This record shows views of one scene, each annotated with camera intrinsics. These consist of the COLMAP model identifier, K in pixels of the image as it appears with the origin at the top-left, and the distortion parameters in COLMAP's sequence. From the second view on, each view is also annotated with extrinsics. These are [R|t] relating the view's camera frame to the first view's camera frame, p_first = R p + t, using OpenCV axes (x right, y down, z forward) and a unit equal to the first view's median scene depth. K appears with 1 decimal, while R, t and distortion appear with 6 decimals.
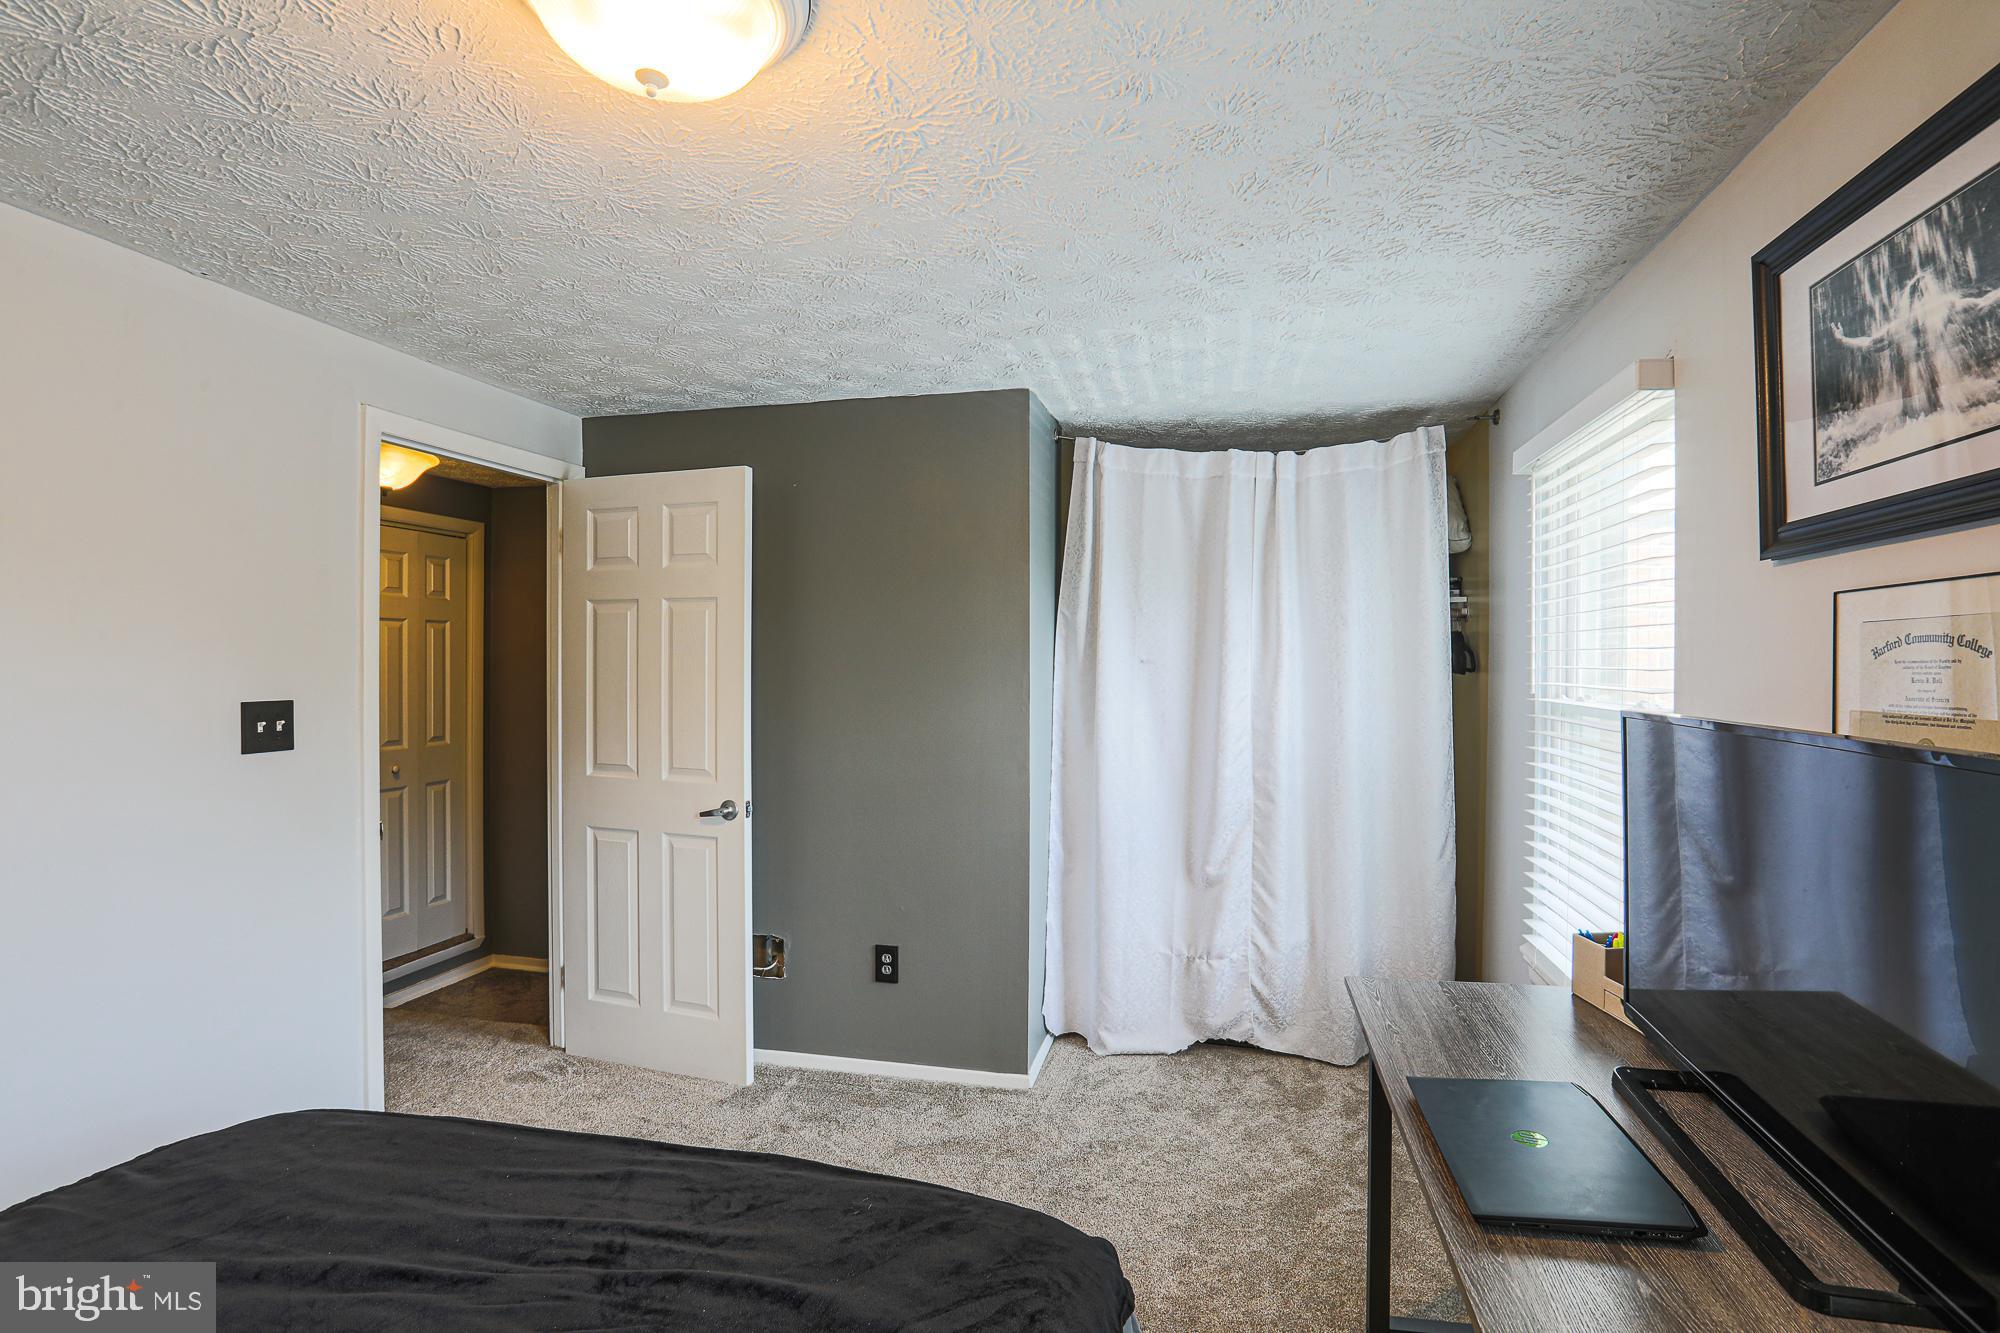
lens RADIAL K [[935.6, 0, 1005.3], [0, 935.6, 662.5], [0, 0, 1]] dist [-0.040826, 0.004854]
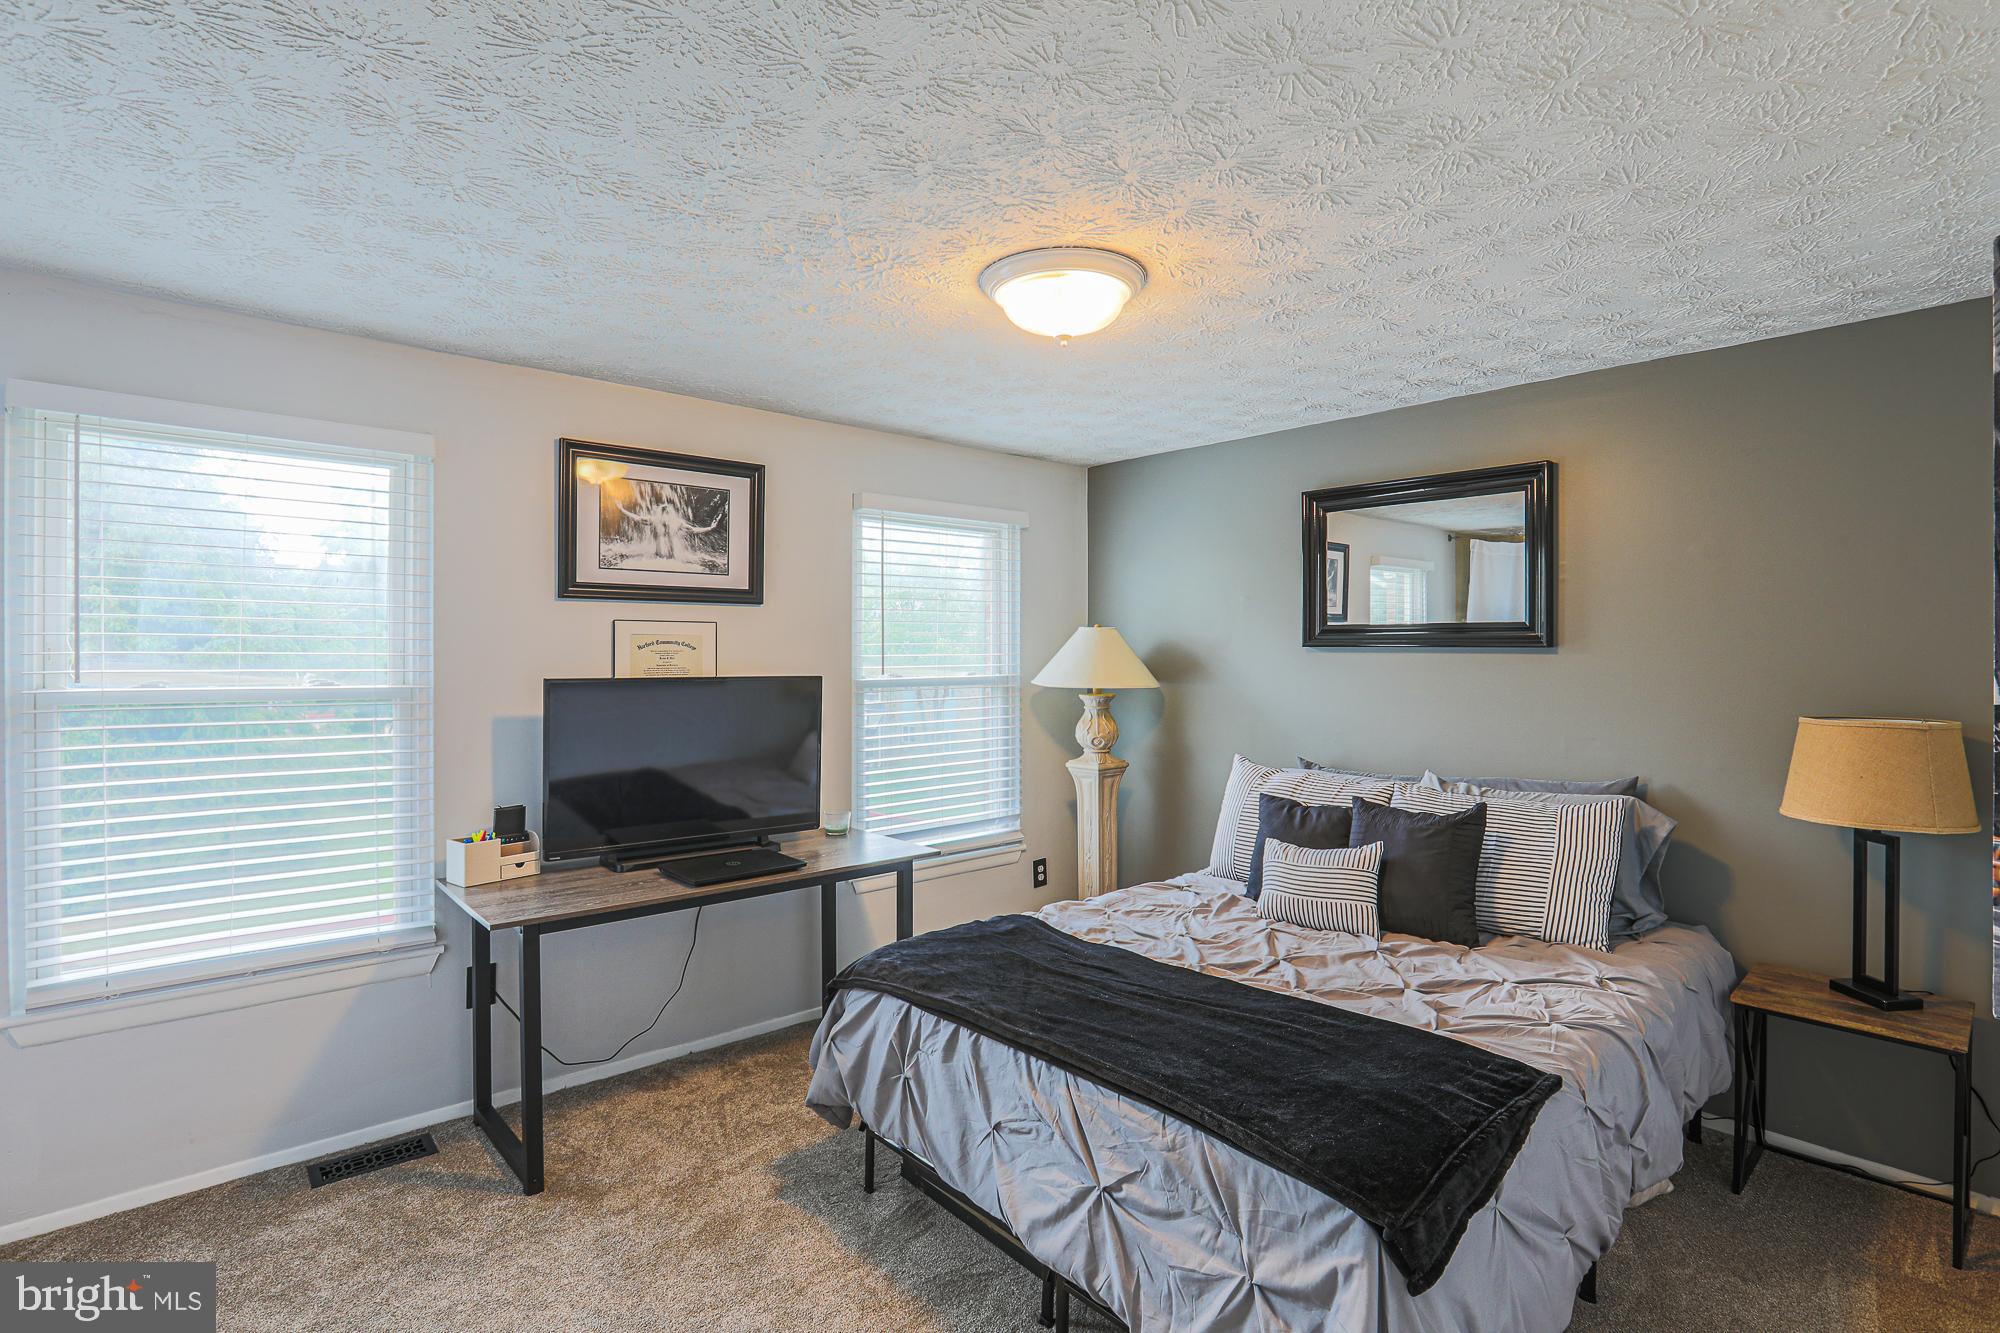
lens RADIAL K [[935.6, 0, 1000.1], [0, 935.6, 658.7], [0, 0, 1]] dist [-0.040826, 0.004854]
pose [[-0.813065, 0.002433, 0.582168, -1.263875], [0.002209, 0.999997, -0.001094, 0.024782], [-0.582169, 0.000396, -0.813068, 2.435559]]
